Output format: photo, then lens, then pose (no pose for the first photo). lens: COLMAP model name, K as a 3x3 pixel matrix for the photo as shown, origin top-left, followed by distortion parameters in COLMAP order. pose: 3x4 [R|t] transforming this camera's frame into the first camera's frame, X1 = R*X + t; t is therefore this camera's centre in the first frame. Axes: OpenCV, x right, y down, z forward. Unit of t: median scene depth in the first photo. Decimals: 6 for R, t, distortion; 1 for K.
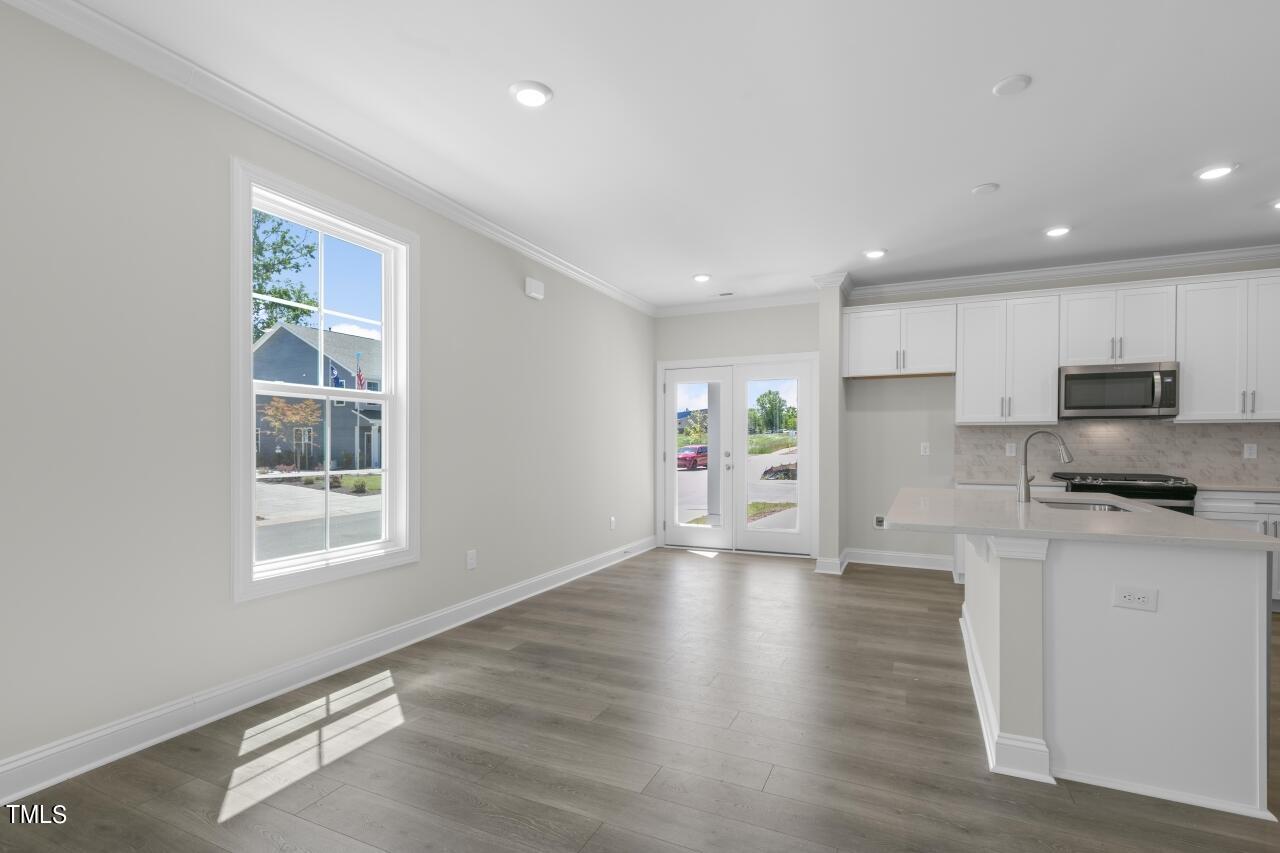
lens RADIAL K [[588.3, 0, 646.3], [0, 588.3, 447.9], [0, 0, 1]] dist [0.009868, -0.003424]
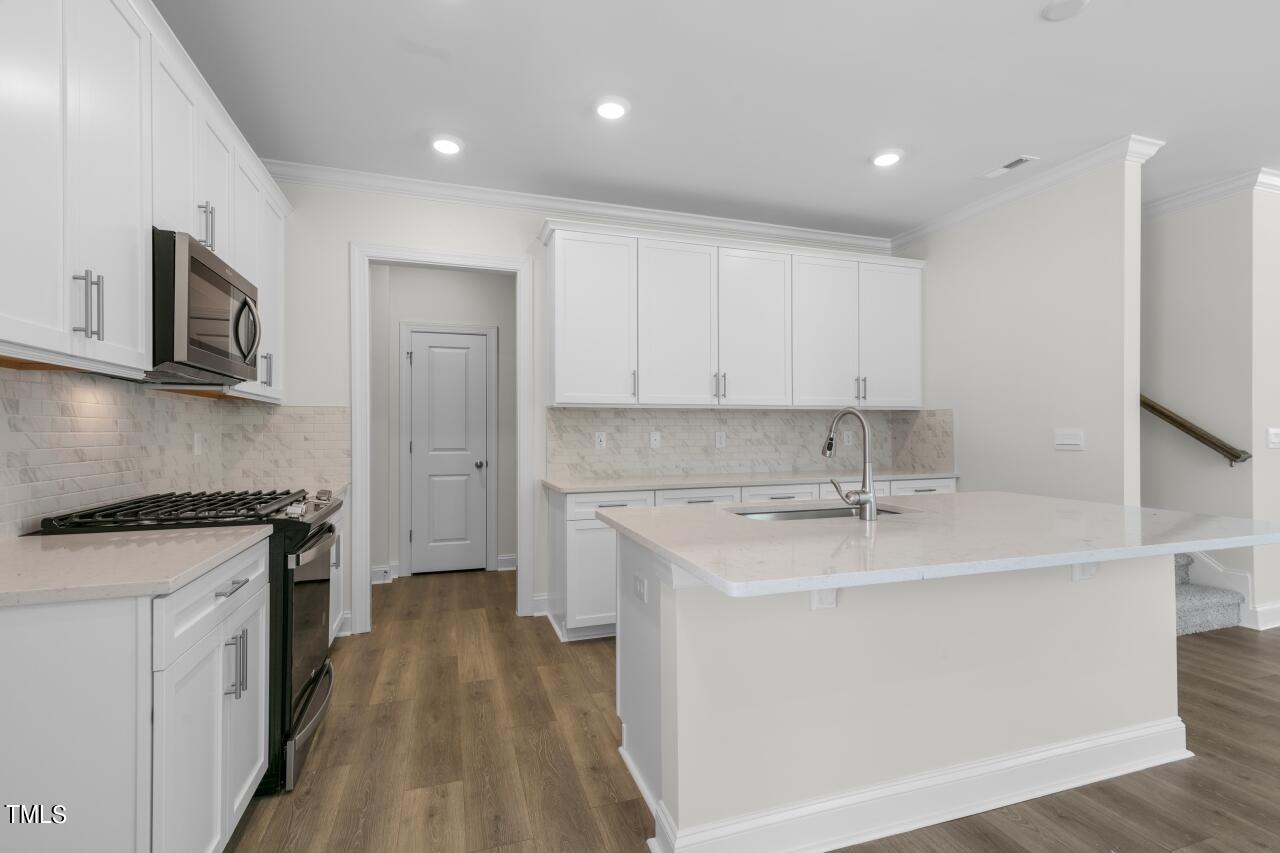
lens RADIAL K [[588.3, 0, 646.1], [0, 588.3, 426.6], [0, 0, 1]] dist [0.009868, -0.003424]
pose [[-0.684765, 0.007801, 0.728722, 0.208890], [0.007958, 0.999963, -0.003226, -0.006712], [-0.728721, 0.003590, -0.684802, 1.022821]]
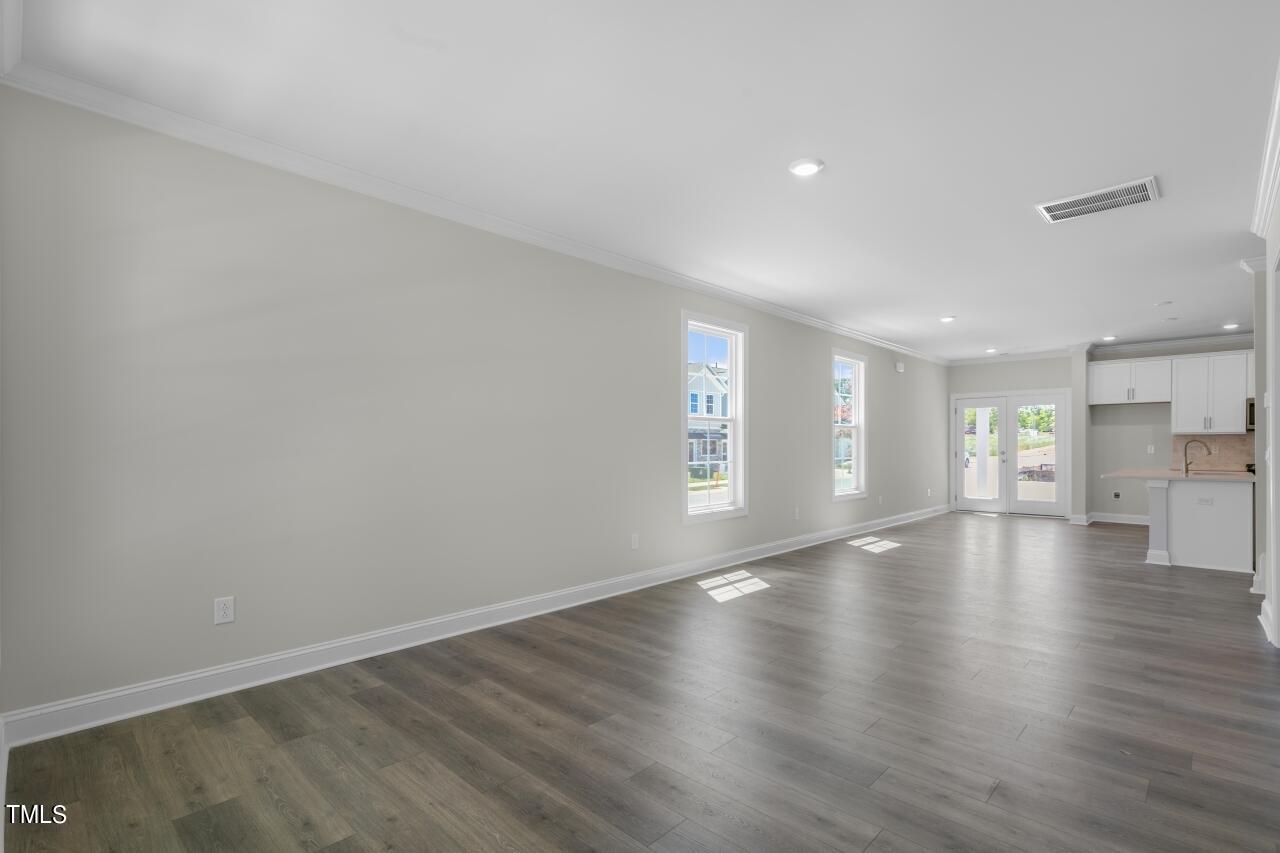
lens RADIAL K [[588.3, 0, 649.2], [0, 588.3, 445.2], [0, 0, 1]] dist [0.009868, -0.003424]
pose [[0.943951, -0.000141, -0.330086, -0.307858], [-0.003267, 0.999947, -0.009770, 0.012113], [0.330070, 0.010301, 0.943900, -1.060424]]
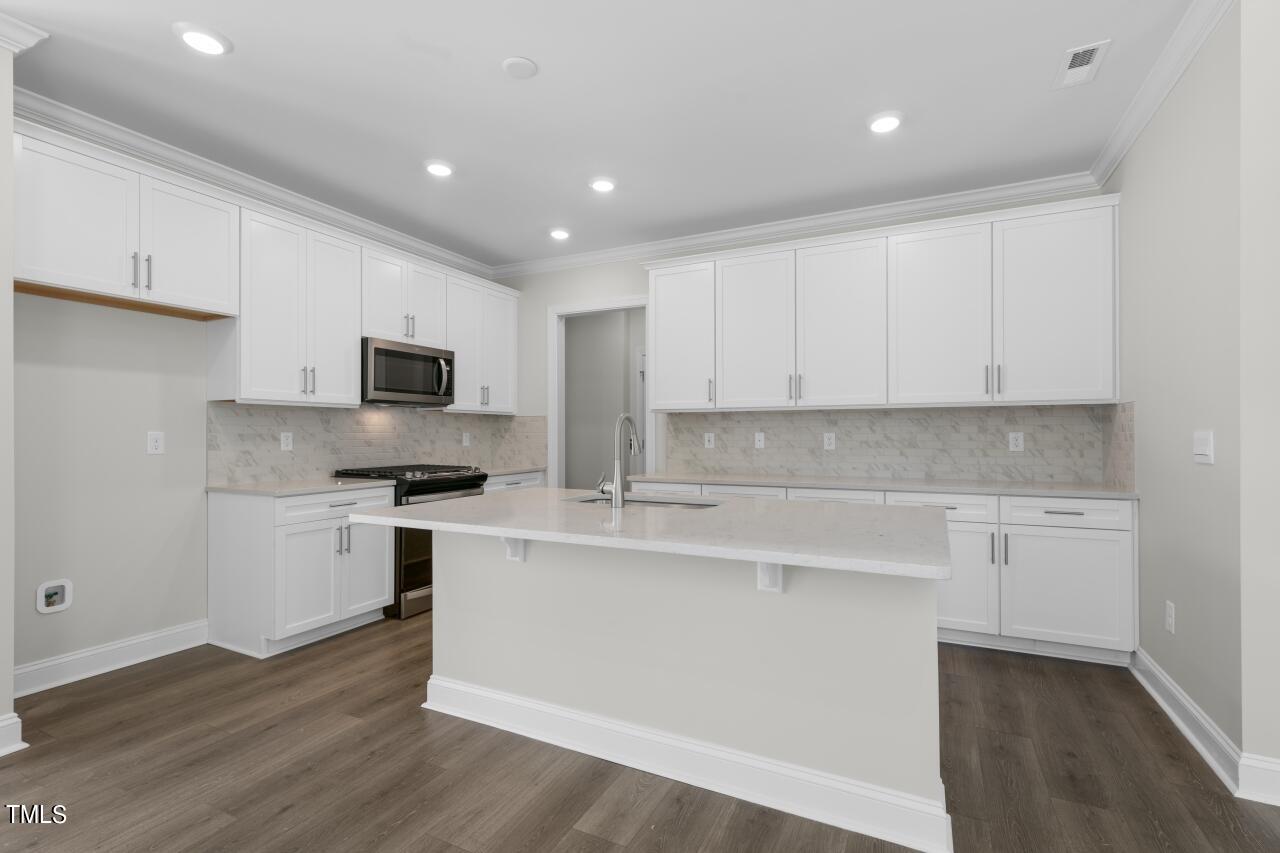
lens RADIAL K [[588.3, 0, 644.5], [0, 588.3, 431.7], [0, 0, 1]] dist [0.009868, -0.003424]
pose [[0.028122, 0.000895, 0.999604, -0.084473], [0.008484, 0.999963, -0.001134, -0.004351], [-0.999568, 0.008512, 0.028113, 0.593975]]
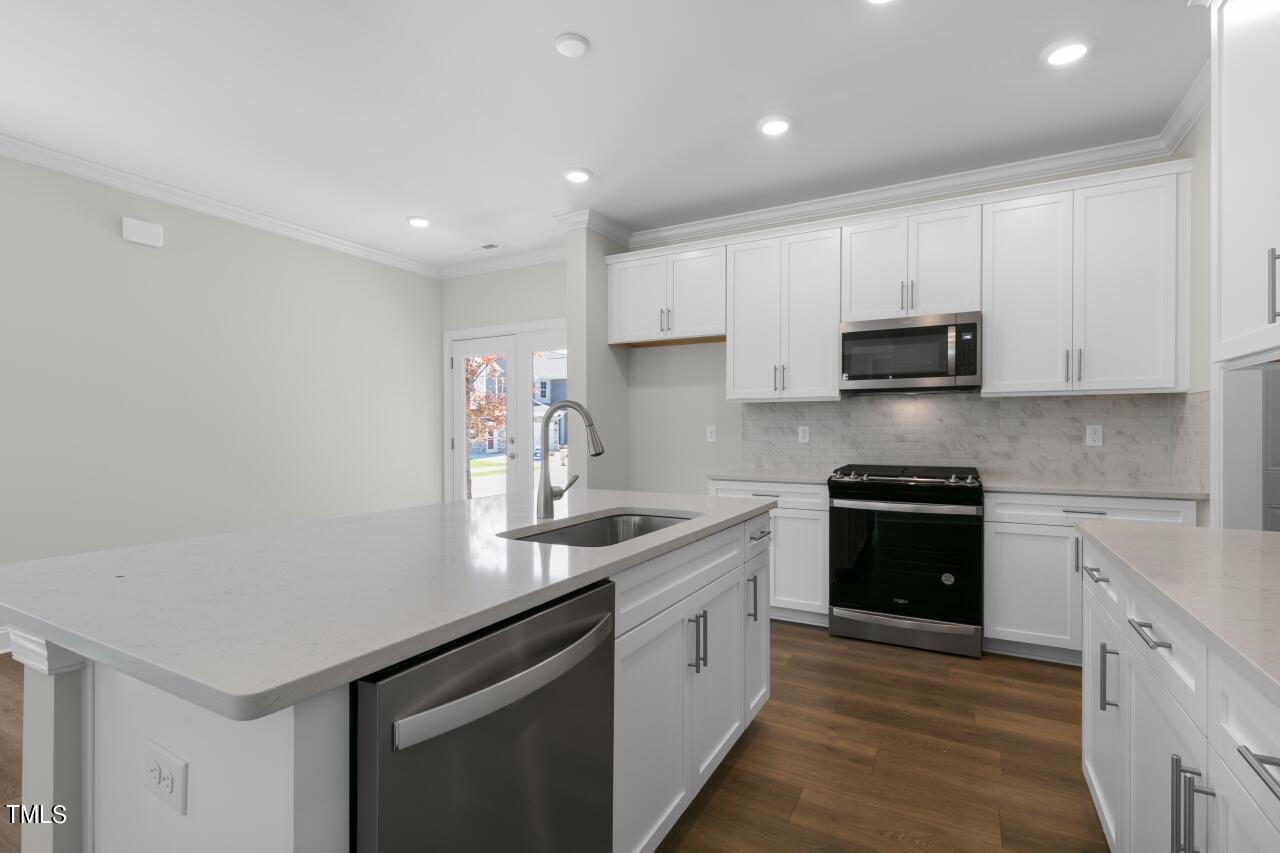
lens RADIAL K [[588.3, 0, 639.2], [0, 588.3, 433.2], [0, 0, 1]] dist [0.009868, -0.003424]
pose [[0.997394, -0.002442, -0.072108, 0.494440], [0.002423, 0.999997, -0.000360, 0.001458], [0.072109, 0.000184, 0.997397, 0.235668]]
